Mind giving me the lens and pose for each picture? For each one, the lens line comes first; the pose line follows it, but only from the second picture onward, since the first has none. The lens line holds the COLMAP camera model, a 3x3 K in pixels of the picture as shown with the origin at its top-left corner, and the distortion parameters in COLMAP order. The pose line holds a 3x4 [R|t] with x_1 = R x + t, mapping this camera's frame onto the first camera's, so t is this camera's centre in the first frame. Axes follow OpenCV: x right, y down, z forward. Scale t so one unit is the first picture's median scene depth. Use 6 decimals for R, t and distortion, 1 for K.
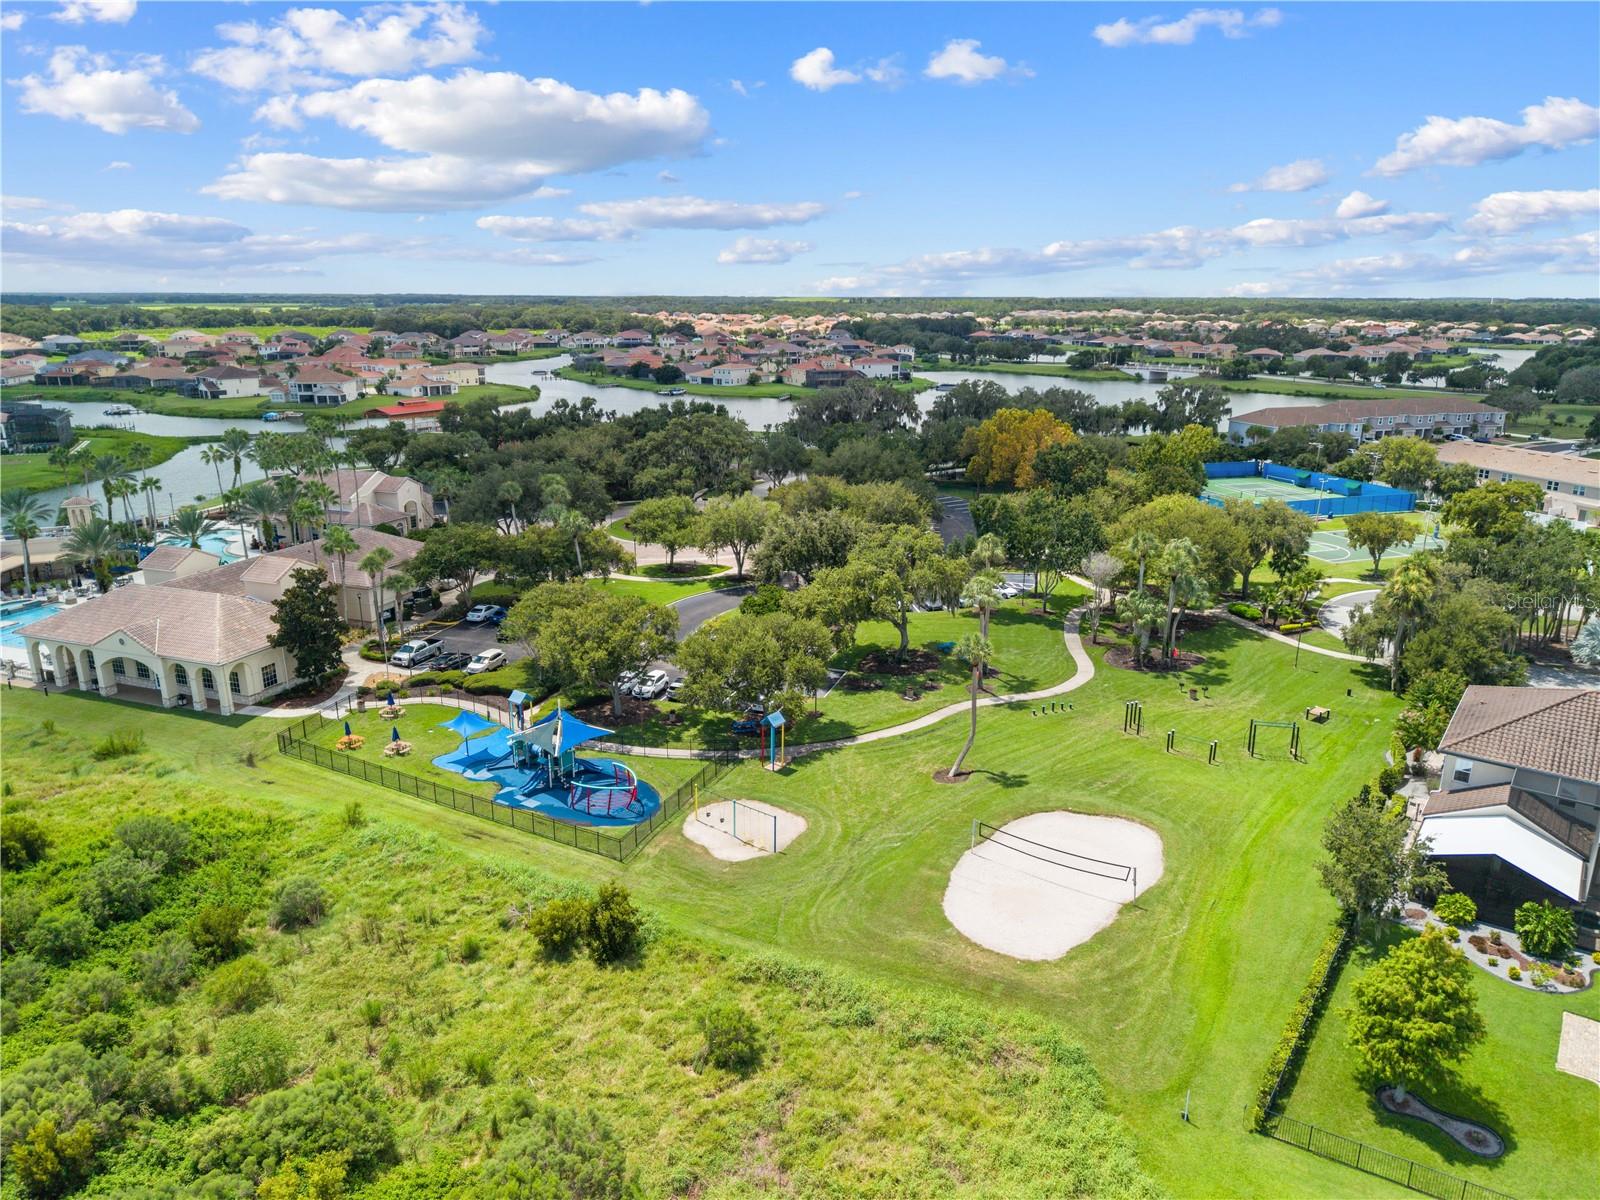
lens RADIAL K [[1084.1, 0, 814.6], [0, 1084.1, 596.0], [0, 0, 1]] dist [0.020956, -0.020316]
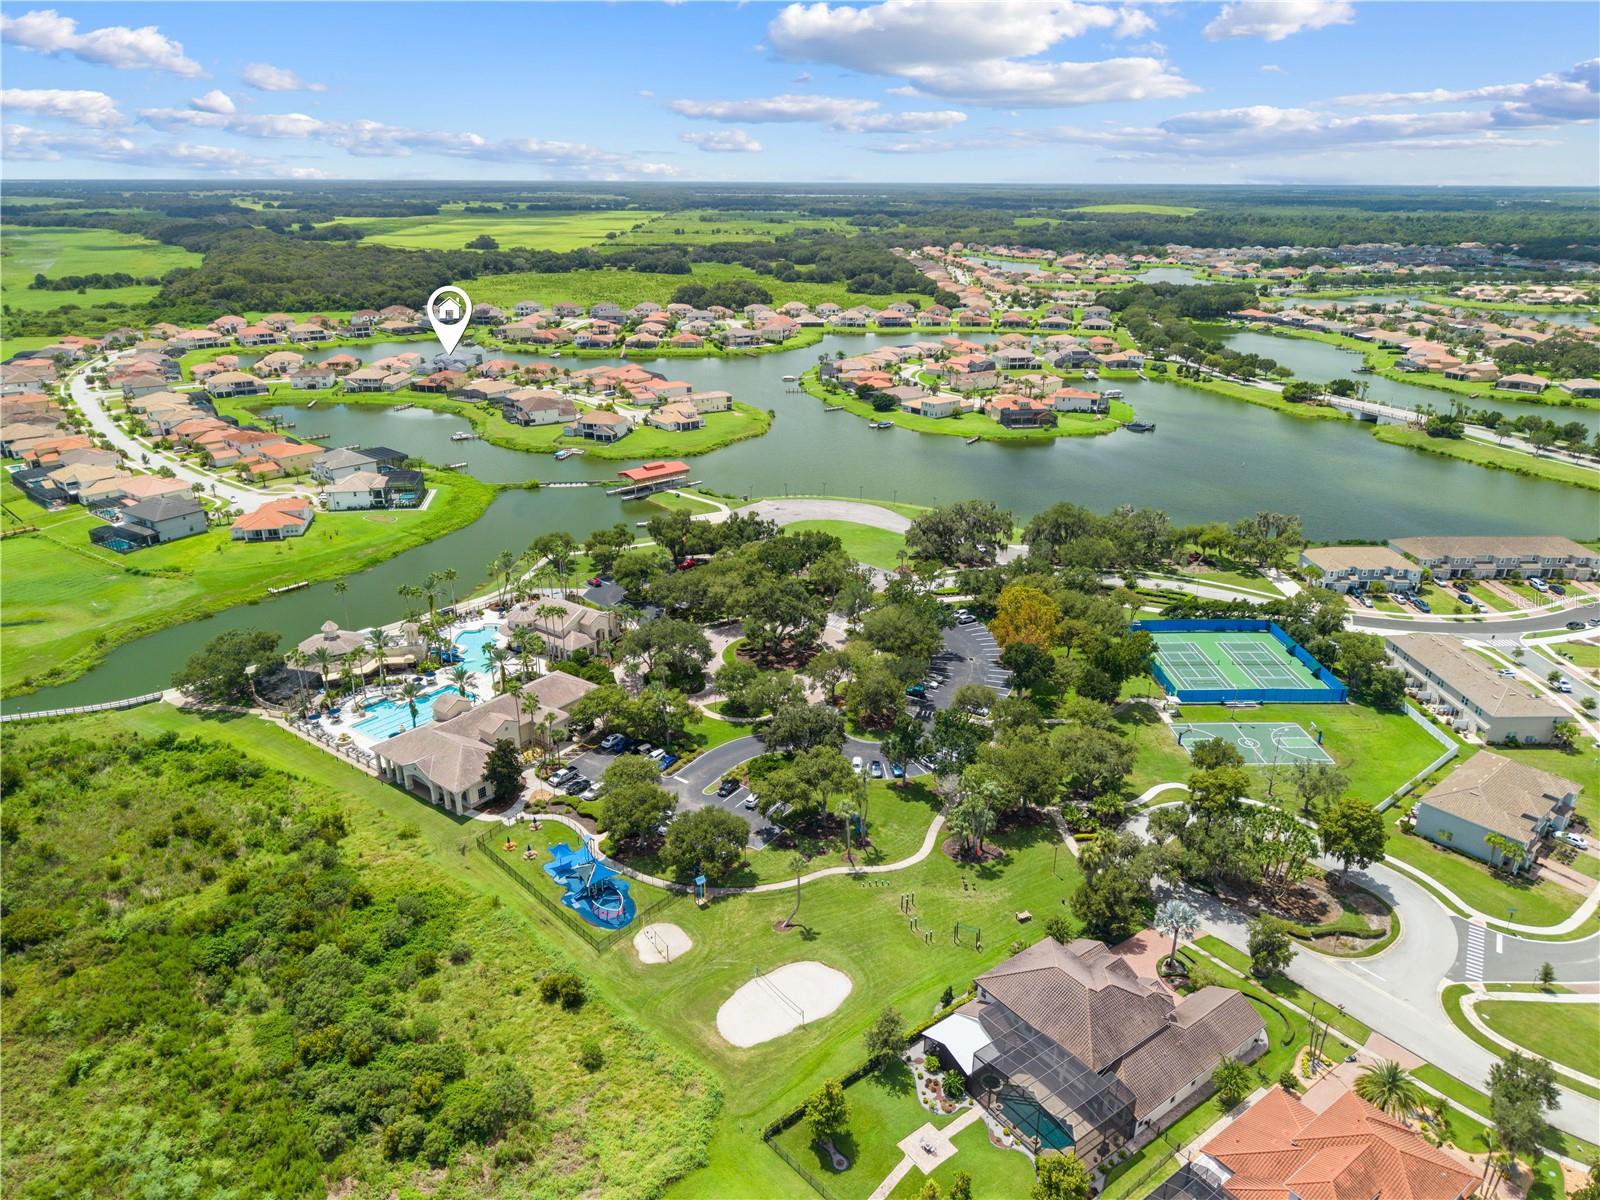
lens RADIAL K [[1084.1, 0, 808.1], [0, 1084.1, 597.0], [0, 0, 1]] dist [0.020956, -0.020316]
pose [[0.958616, 0.106448, -0.264052, 0.587479], [-0.081224, 0.991181, 0.104700, -0.585949], [0.272869, -0.078920, 0.958809, -0.737653]]
